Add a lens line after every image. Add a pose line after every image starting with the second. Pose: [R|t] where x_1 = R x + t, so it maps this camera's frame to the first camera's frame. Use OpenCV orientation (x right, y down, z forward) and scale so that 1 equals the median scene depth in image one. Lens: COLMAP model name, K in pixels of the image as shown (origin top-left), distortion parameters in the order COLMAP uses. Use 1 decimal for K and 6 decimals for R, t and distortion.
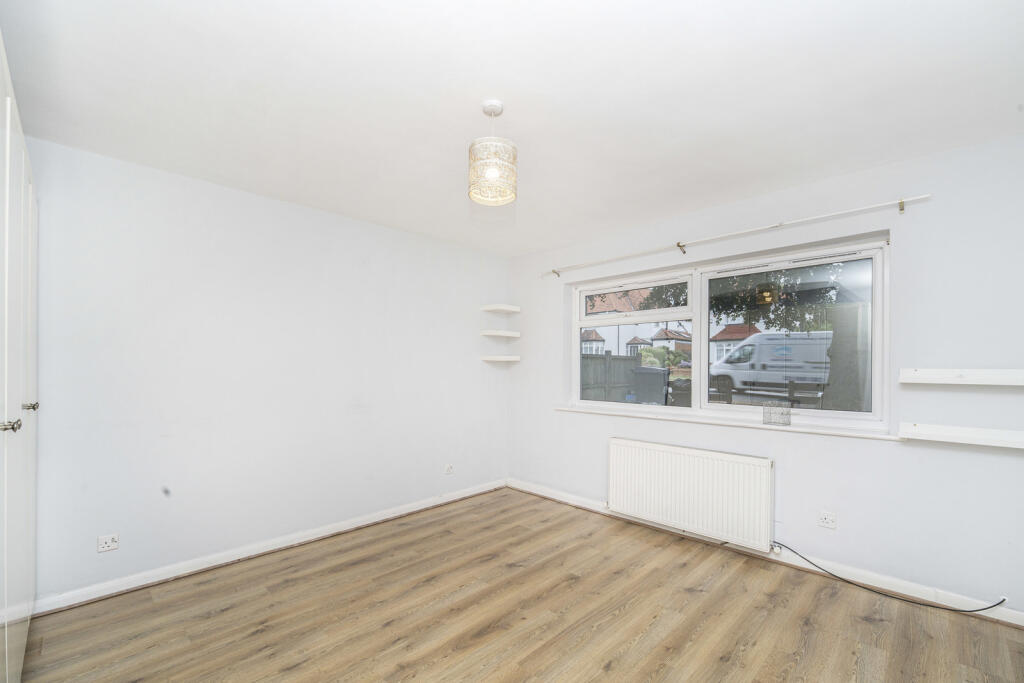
lens RADIAL K [[428.7, 0, 512.4], [0, 428.7, 368.5], [0, 0, 1]] dist [0.000204, -0.000142]
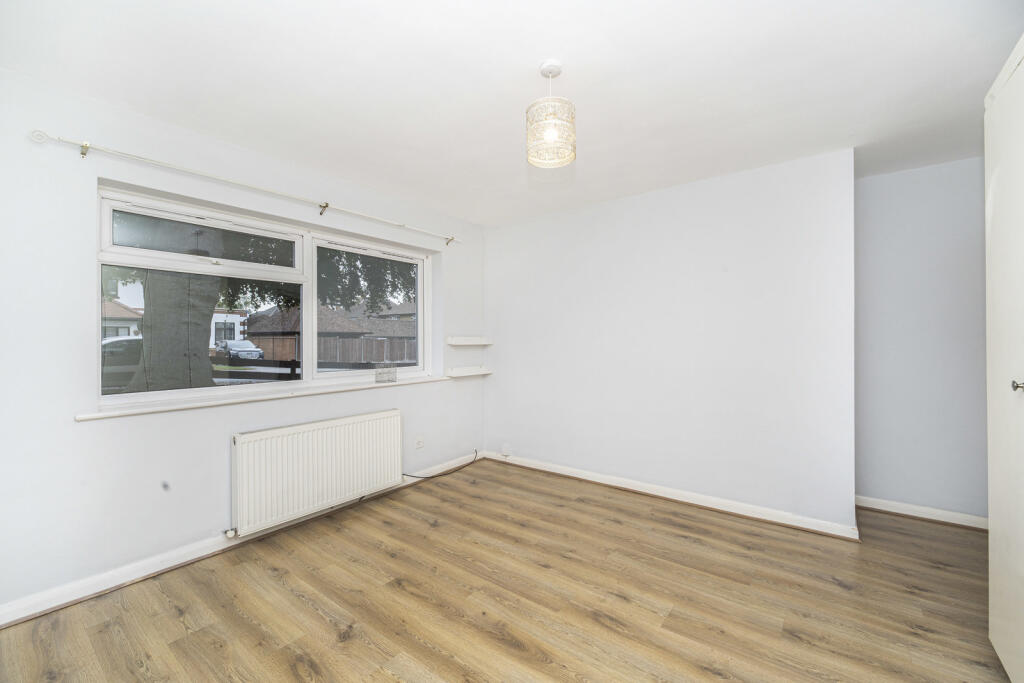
lens RADIAL K [[425.8, 0, 512.0], [0, 425.8, 341.5], [0, 0, 1]] dist [0.000442, 0.000024]
pose [[-0.125324, -0.010315, 0.992062, -0.689140], [0.007952, 0.999903, 0.011401, 0.002257], [-0.992084, 0.009318, -0.125230, 0.839043]]
